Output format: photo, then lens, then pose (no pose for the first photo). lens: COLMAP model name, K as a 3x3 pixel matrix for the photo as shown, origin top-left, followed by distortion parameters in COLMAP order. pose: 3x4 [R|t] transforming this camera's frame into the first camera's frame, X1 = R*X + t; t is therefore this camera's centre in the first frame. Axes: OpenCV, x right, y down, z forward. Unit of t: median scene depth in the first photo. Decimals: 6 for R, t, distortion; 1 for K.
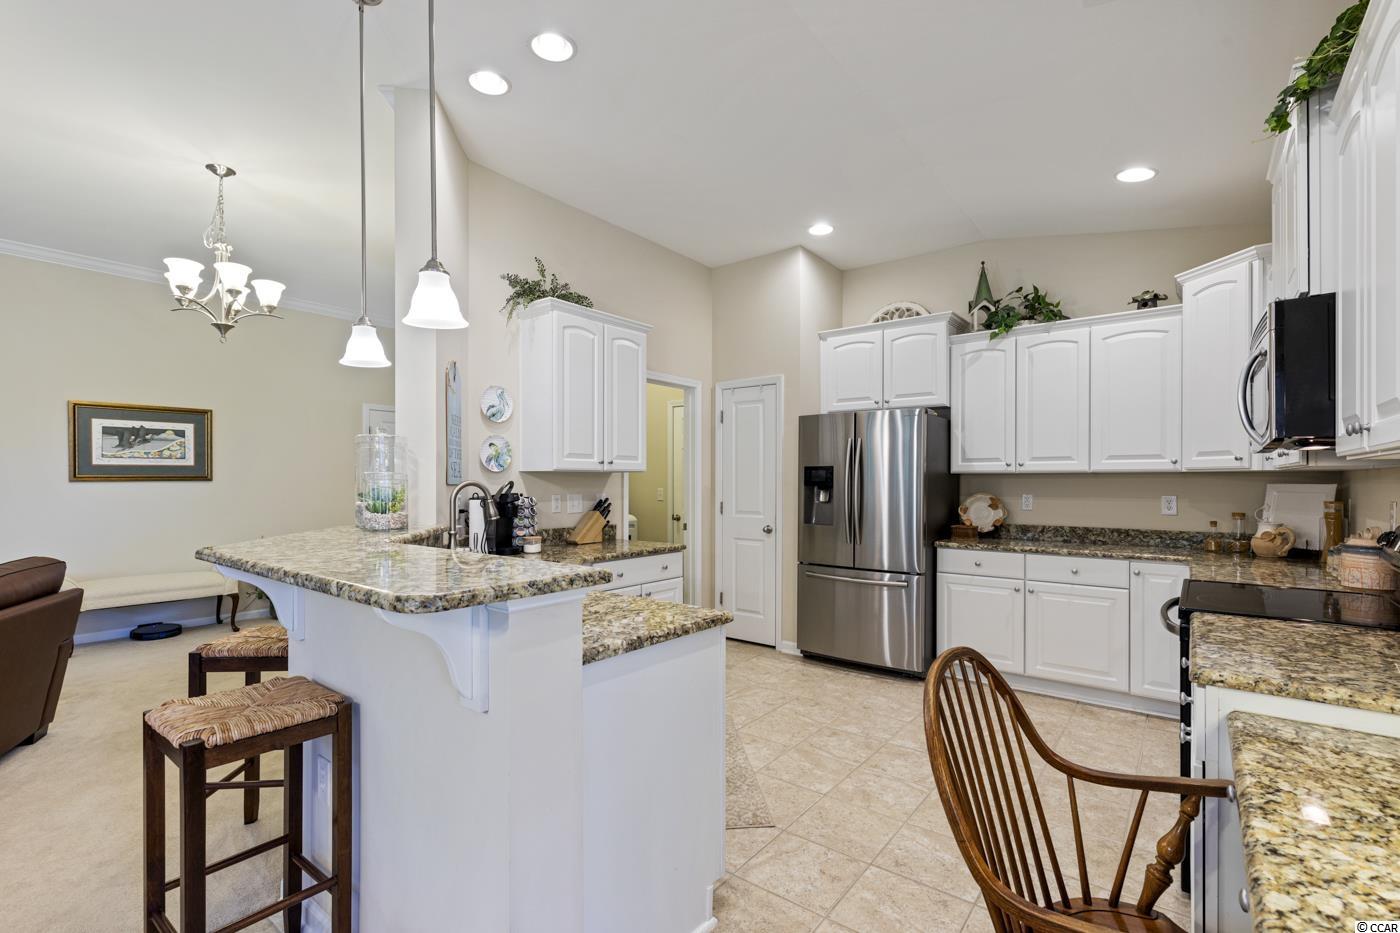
lens RADIAL K [[636.3, 0, 700.9], [0, 636.3, 481.7], [0, 0, 1]] dist [0.004541, -0.000941]
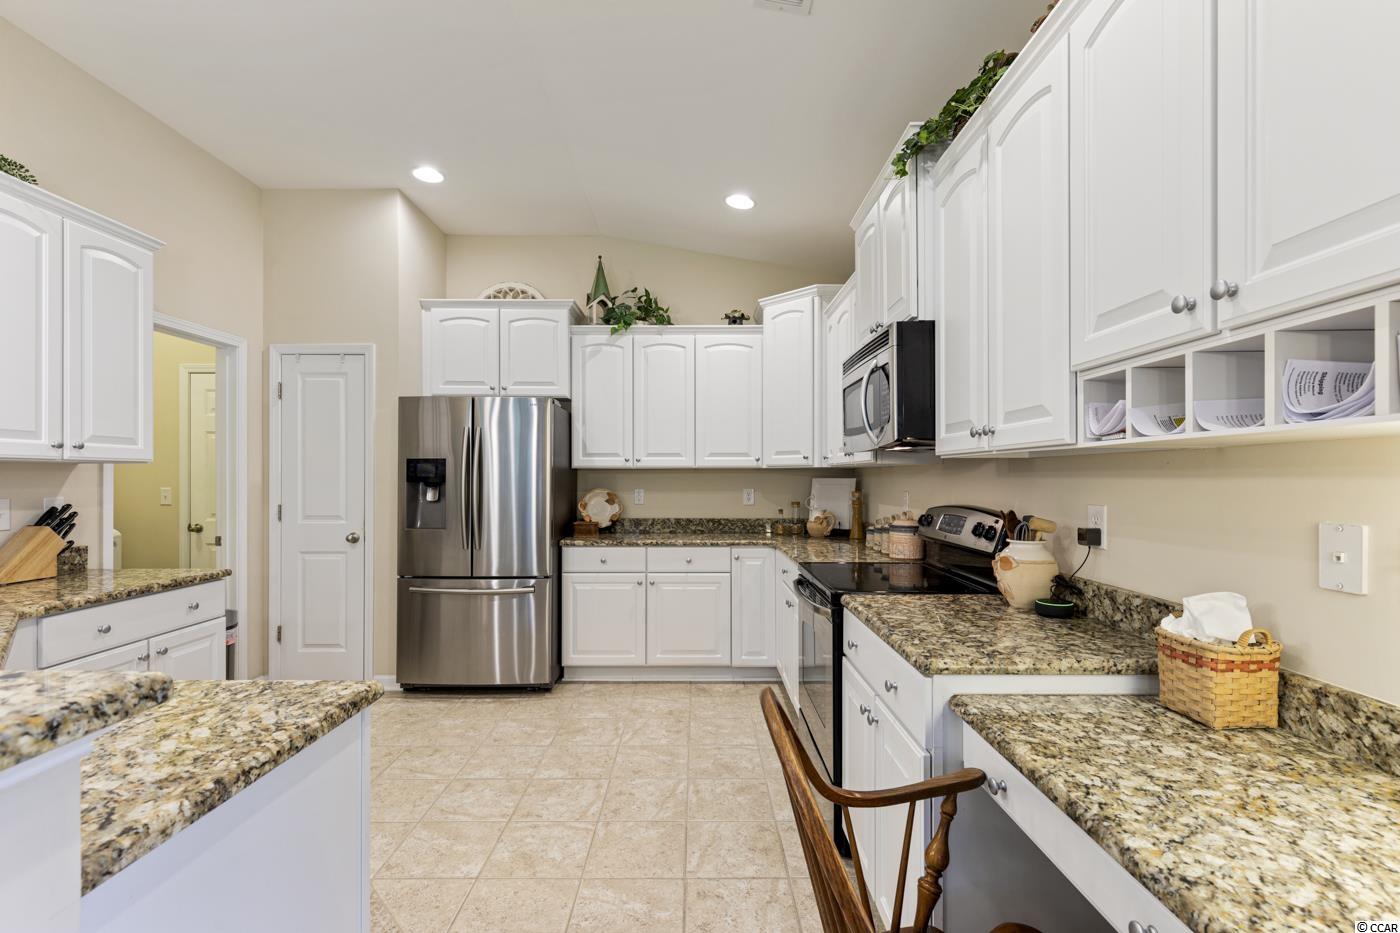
lens RADIAL K [[627.5, 0, 699.8], [0, 627.5, 475.2], [0, 0, 1]] dist [0.006618, -0.000607]
pose [[0.788780, 0.000179, 0.614676, -0.040998], [0.001854, 0.999995, -0.002672, 0.000260], [-0.614673, 0.003247, 0.788775, 0.142847]]
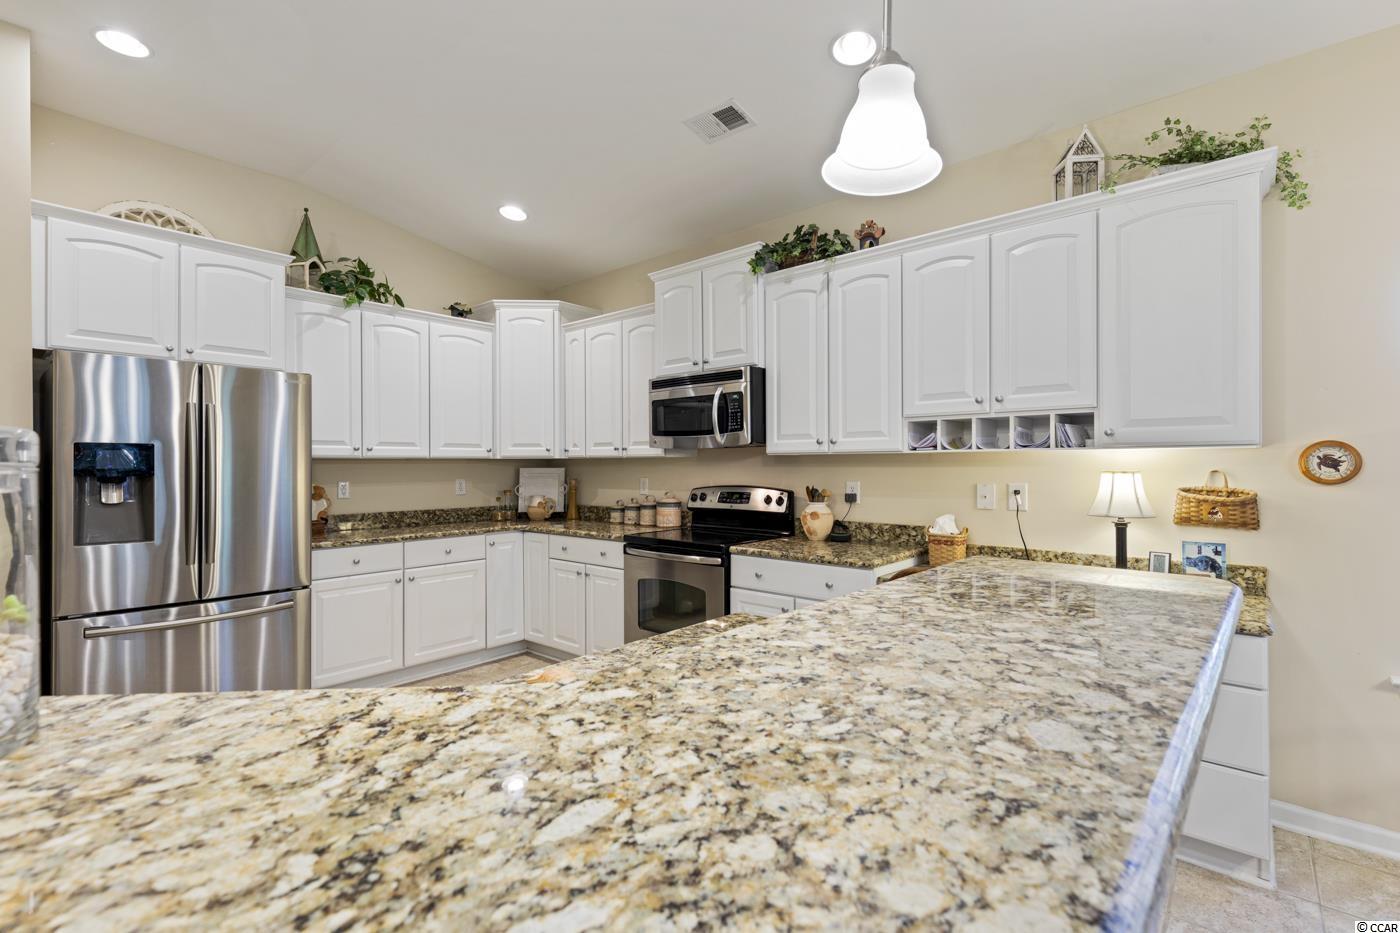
lens RADIAL K [[625.9, 0, 700.0], [0, 625.9, 466.5], [0, 0, 1]] dist [0.001334, -0.000519]
pose [[0.058558, -0.003469, 0.998278, -0.391119], [0.004009, 0.999987, 0.003240, -0.002757], [-0.998276, 0.003813, 0.058571, 0.467430]]
